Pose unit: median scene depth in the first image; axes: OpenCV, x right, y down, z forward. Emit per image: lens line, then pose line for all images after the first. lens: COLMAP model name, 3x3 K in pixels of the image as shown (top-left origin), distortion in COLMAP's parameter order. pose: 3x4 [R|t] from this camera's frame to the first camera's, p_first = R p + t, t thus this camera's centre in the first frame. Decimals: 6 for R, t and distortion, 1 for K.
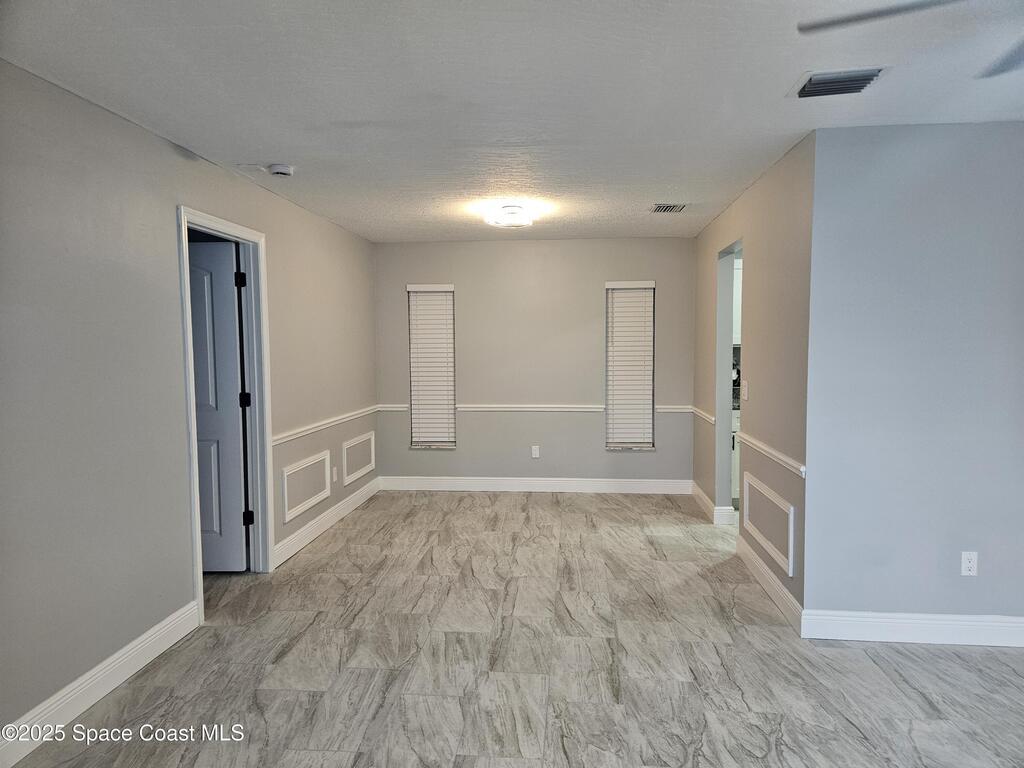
lens RADIAL K [[680.4, 0, 516.9], [0, 680.4, 387.6], [0, 0, 1]] dist [0.086225, -0.078137]
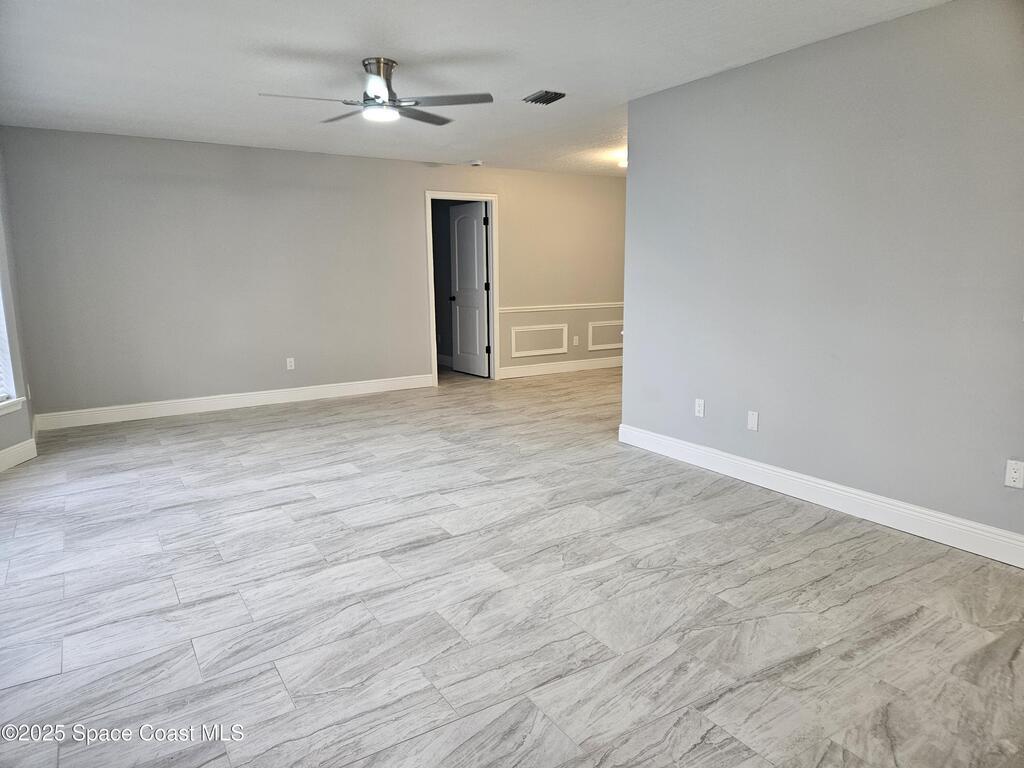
lens RADIAL K [[680.4, 0, 505.1], [0, 680.4, 375.2], [0, 0, 1]] dist [0.086225, -0.078137]
pose [[0.601983, 0.124566, -0.788733, 1.405777], [-0.049172, 0.991666, 0.119086, 0.043192], [0.796993, -0.032904, 0.603091, -0.119902]]
